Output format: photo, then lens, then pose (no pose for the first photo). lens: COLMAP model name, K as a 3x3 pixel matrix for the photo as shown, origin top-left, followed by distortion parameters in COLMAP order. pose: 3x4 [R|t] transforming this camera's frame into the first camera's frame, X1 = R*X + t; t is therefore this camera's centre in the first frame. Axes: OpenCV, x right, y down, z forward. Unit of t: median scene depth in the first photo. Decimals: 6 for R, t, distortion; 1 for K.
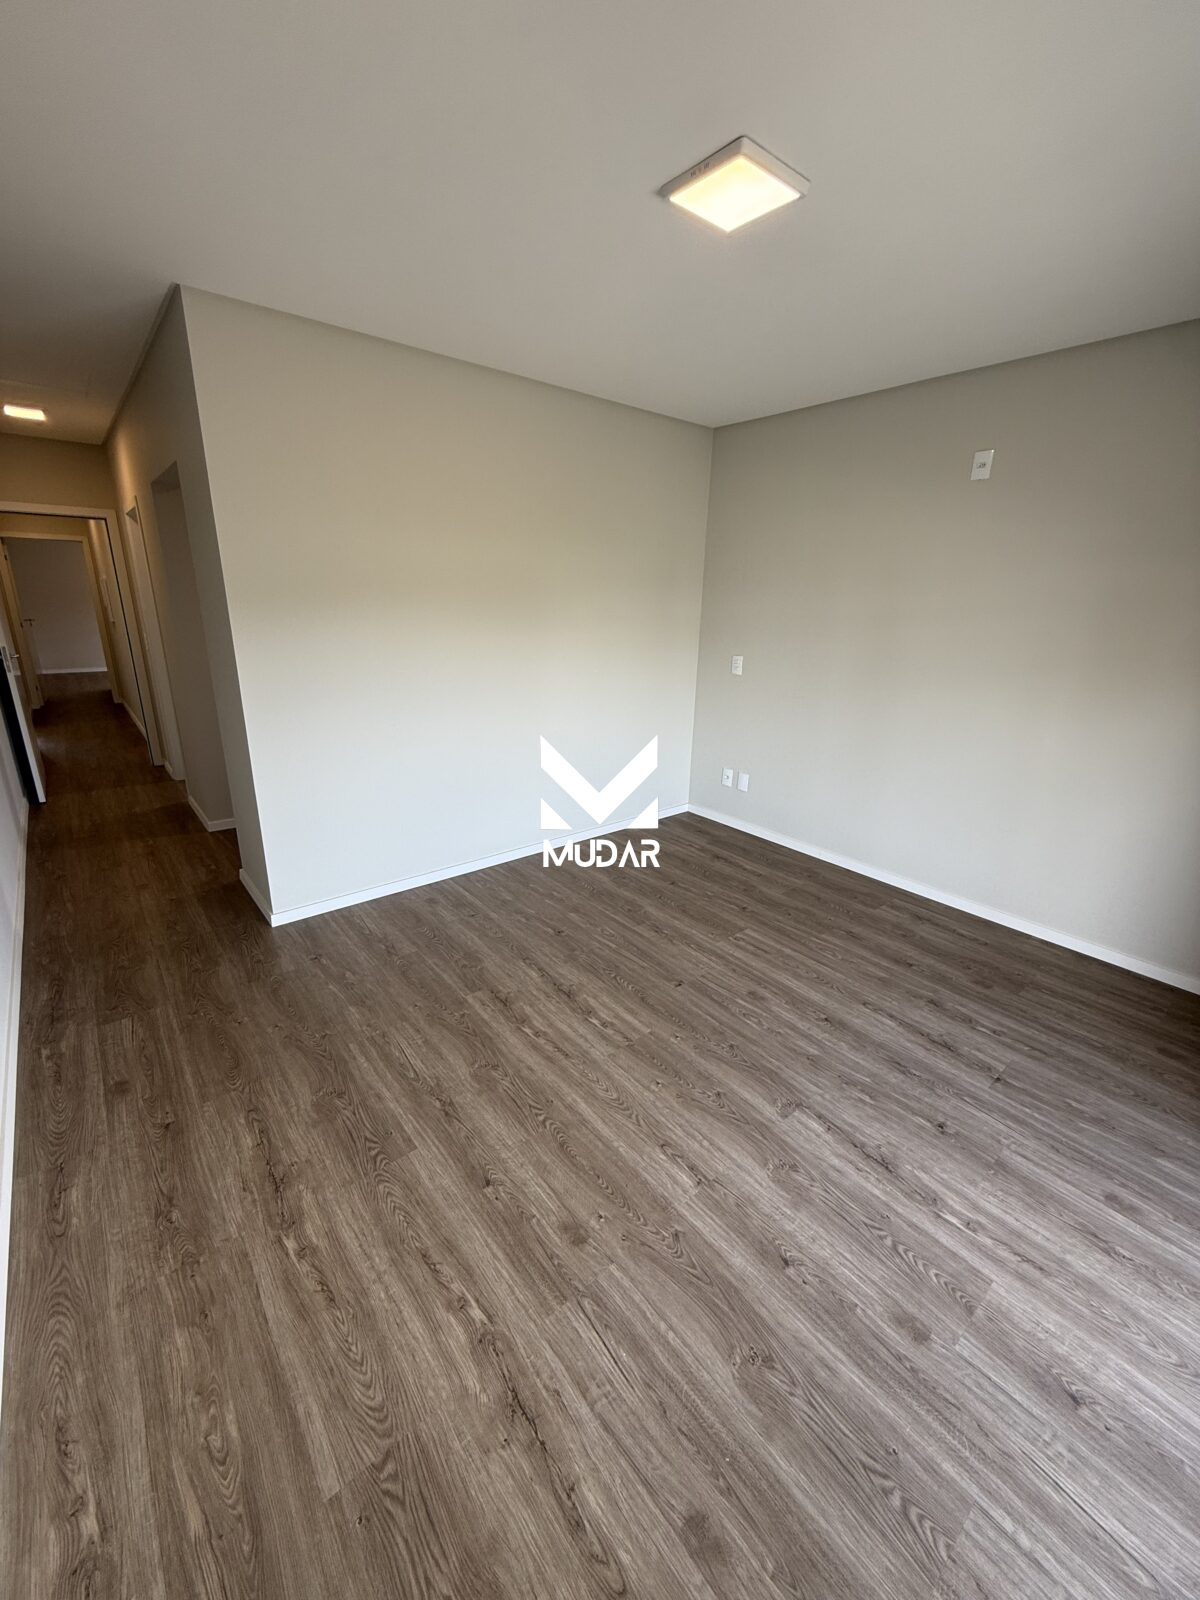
lens RADIAL K [[638.8, 0, 601.5], [0, 638.8, 794.2], [0, 0, 1]] dist [-0.001722, 0.000673]
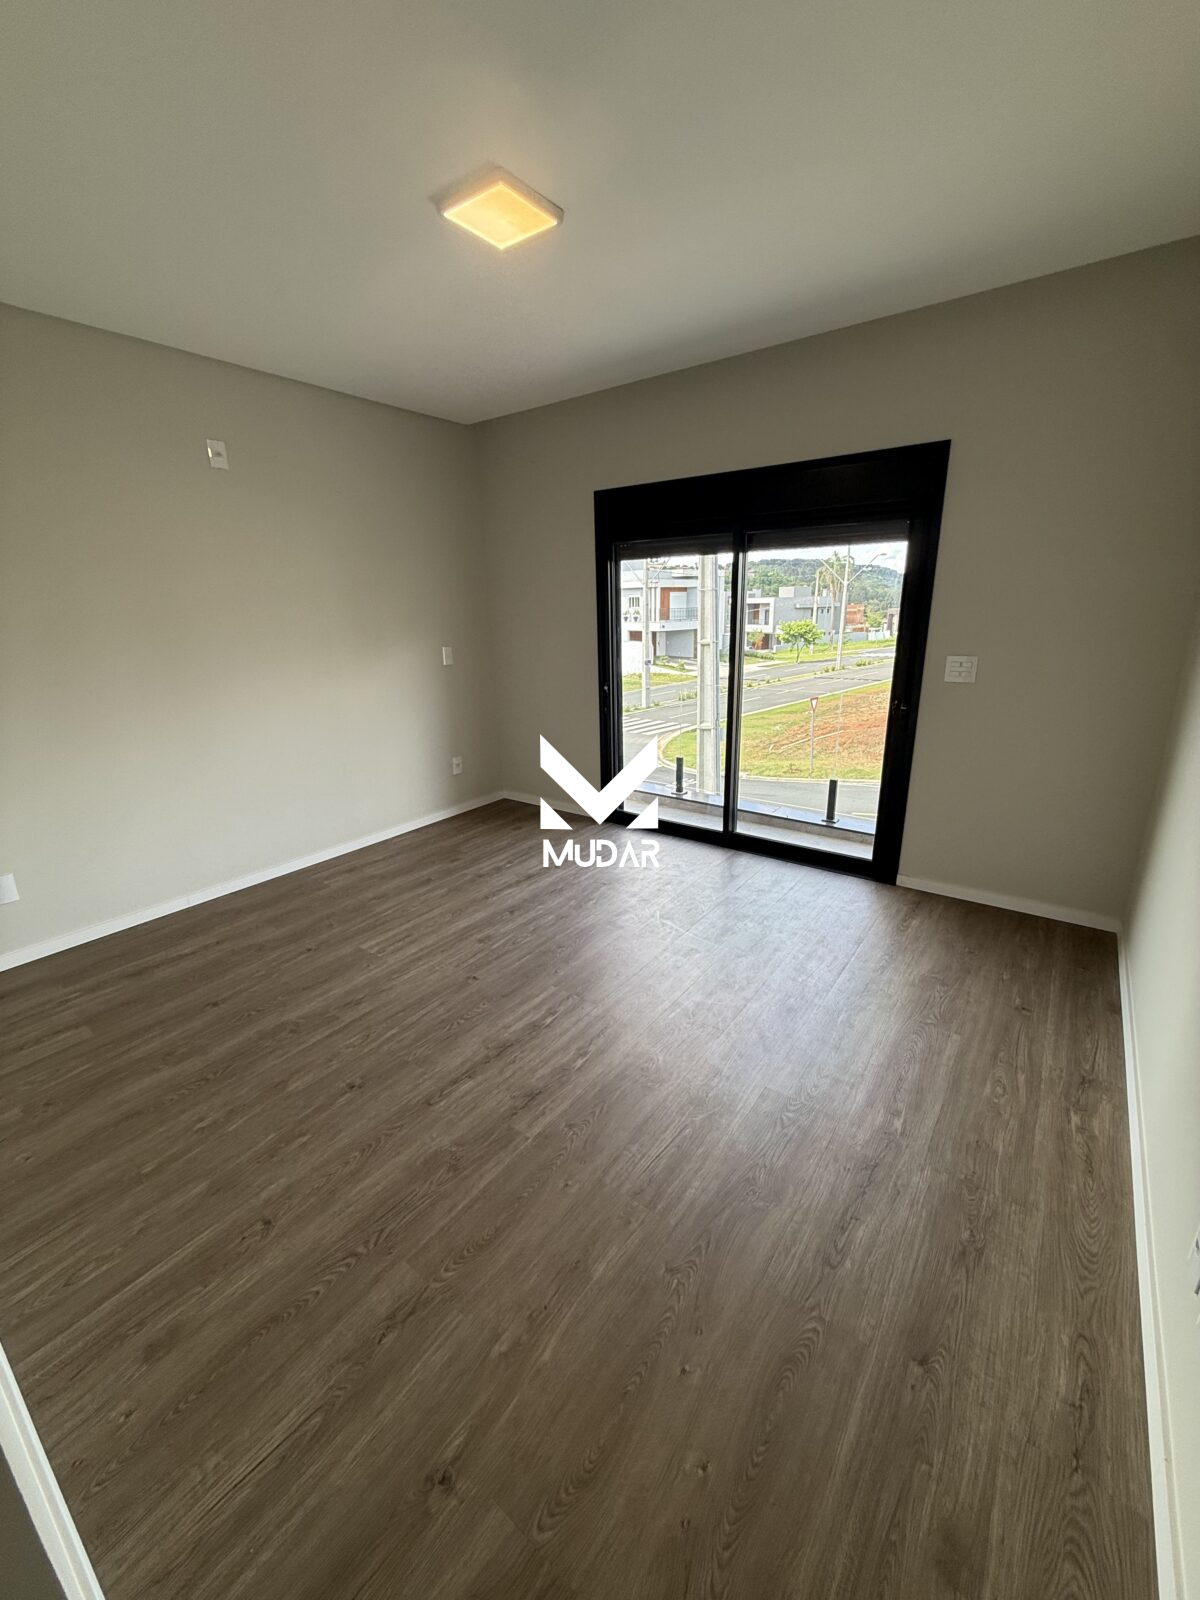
lens RADIAL K [[638.8, 0, 601.5], [0, 638.8, 794.2], [0, 0, 1]] dist [-0.001722, 0.000673]
pose [[-0.237008, -0.297583, 0.924809, -0.801467], [0.303452, 0.881627, 0.361456, -0.260293], [-0.922900, 0.366303, -0.118651, 0.904356]]
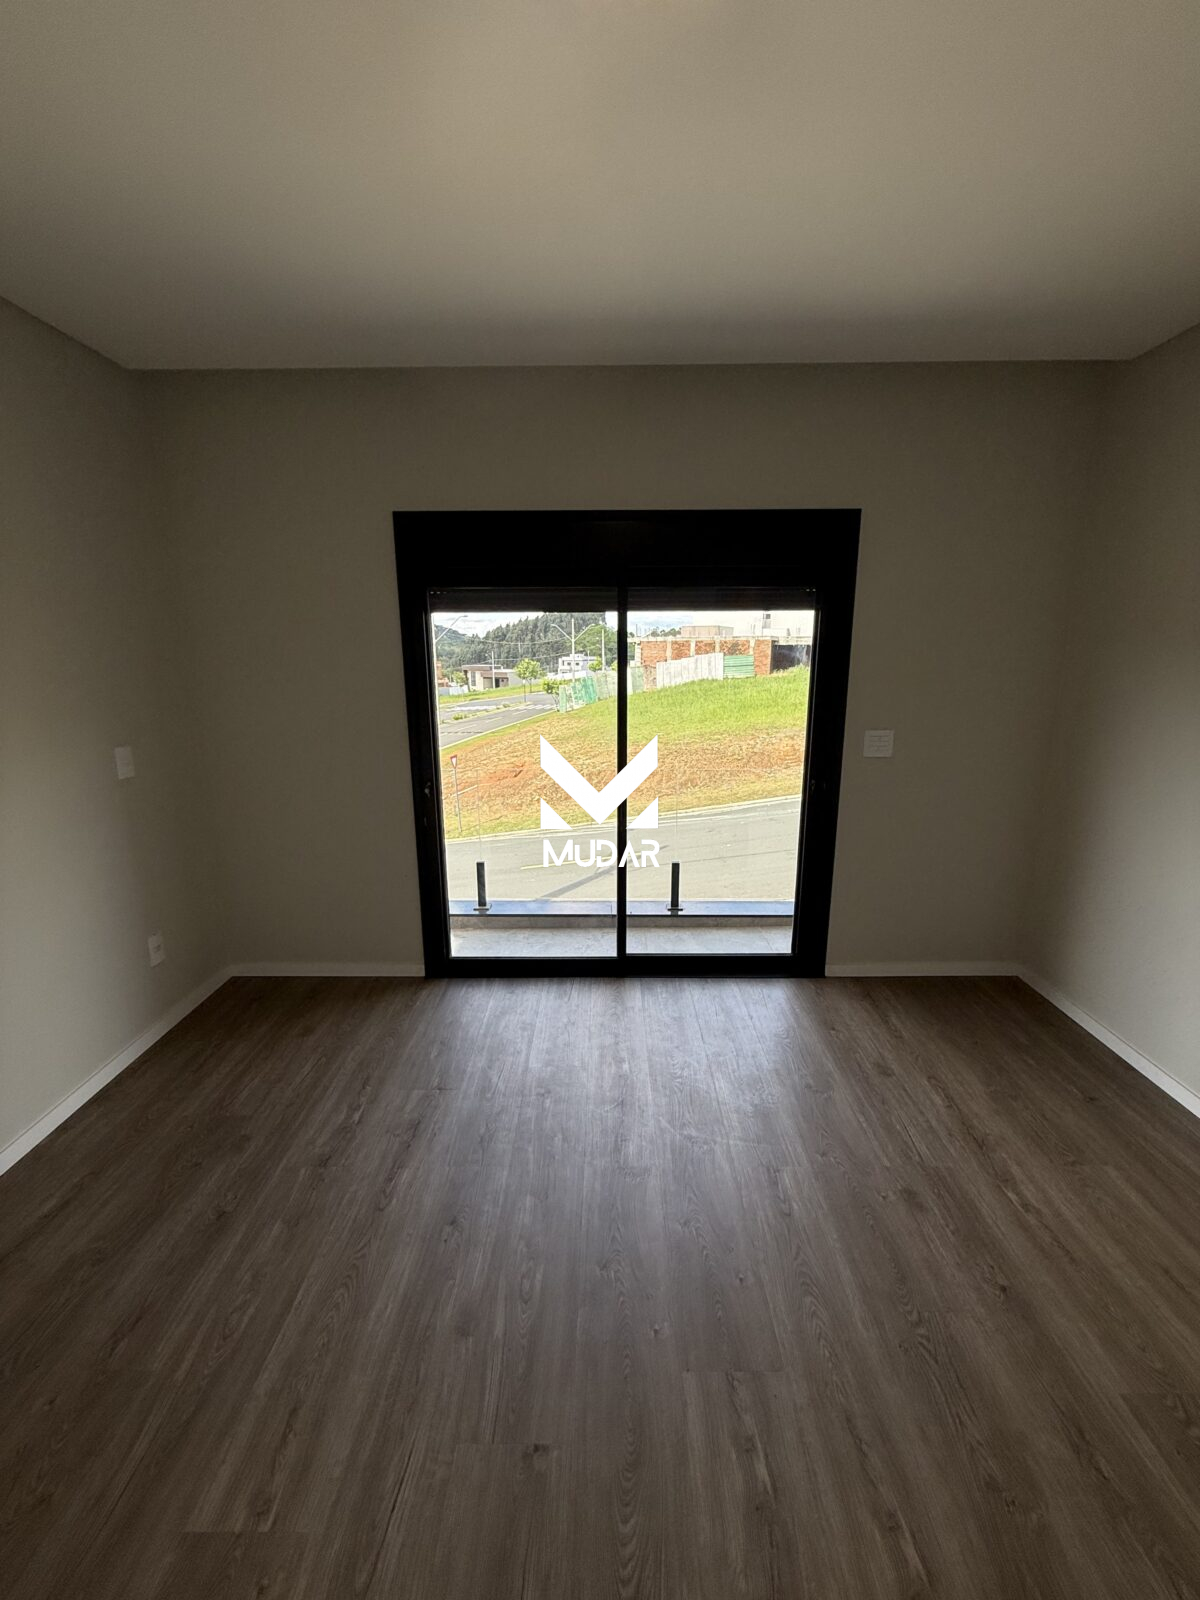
lens RADIAL K [[638.8, 0, 601.5], [0, 638.8, 794.2], [0, 0, 1]] dist [-0.001722, 0.000673]
pose [[-0.762303, -0.159137, 0.627352, -0.141423], [0.180100, 0.878861, 0.441778, -0.348063], [-0.621658, 0.449754, -0.641297, 1.143484]]
